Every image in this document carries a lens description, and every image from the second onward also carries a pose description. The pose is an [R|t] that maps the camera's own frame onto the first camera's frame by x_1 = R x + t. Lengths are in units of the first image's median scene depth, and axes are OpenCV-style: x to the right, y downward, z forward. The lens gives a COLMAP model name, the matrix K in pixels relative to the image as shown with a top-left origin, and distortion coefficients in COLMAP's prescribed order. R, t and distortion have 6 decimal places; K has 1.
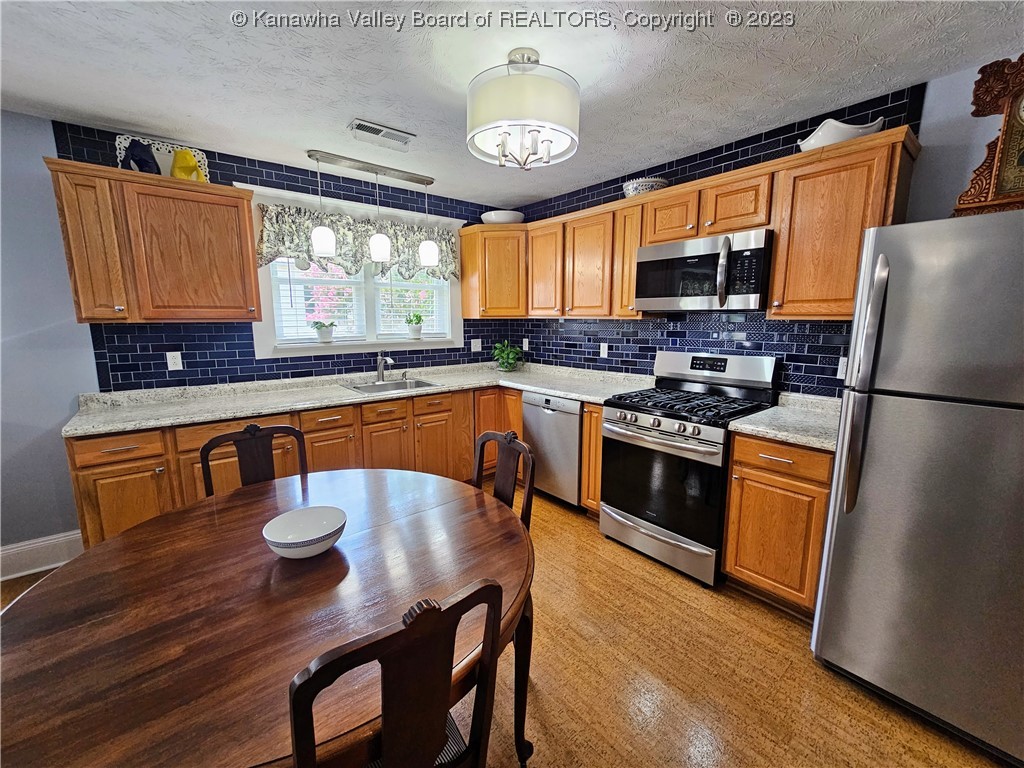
lens RADIAL K [[419.3, 0, 507.1], [0, 419.3, 386.0], [0, 0, 1]] dist [-0.013169, 0.000967]
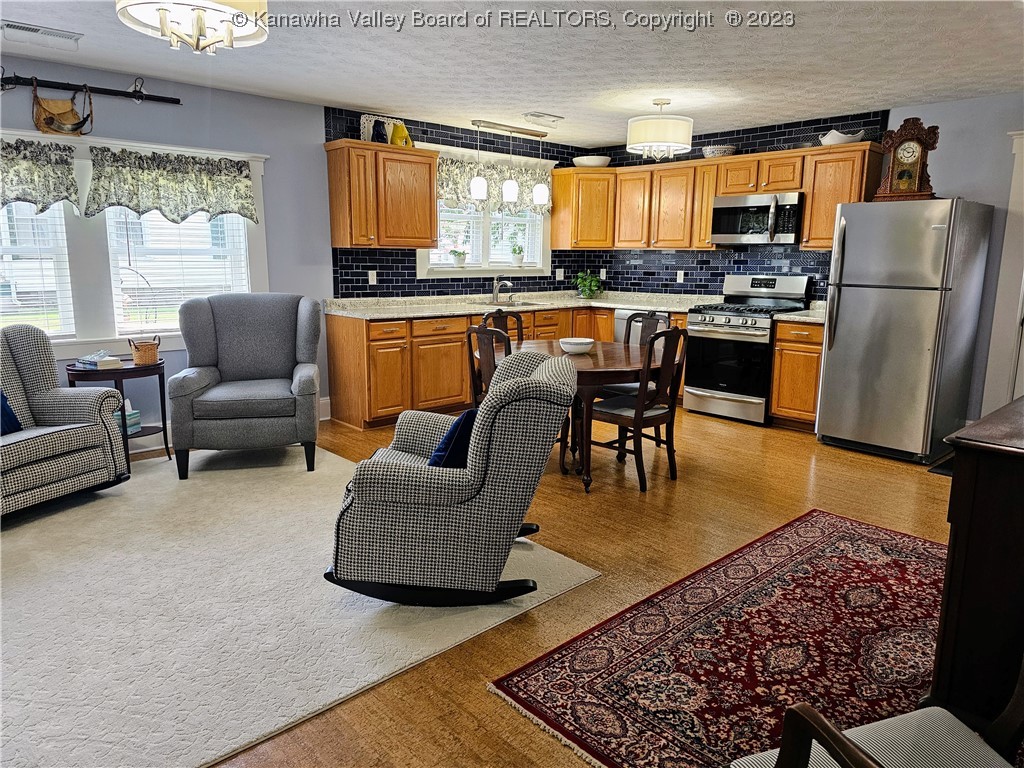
lens RADIAL K [[685.6, 0, 504.6], [0, 685.6, 384.9], [0, 0, 1]] dist [0.038104, -0.041945]
pose [[0.997721, -0.002458, 0.067431, -0.525347], [0.000594, 0.999617, 0.027650, 0.220381], [-0.067473, -0.027547, 0.997341, -1.221004]]
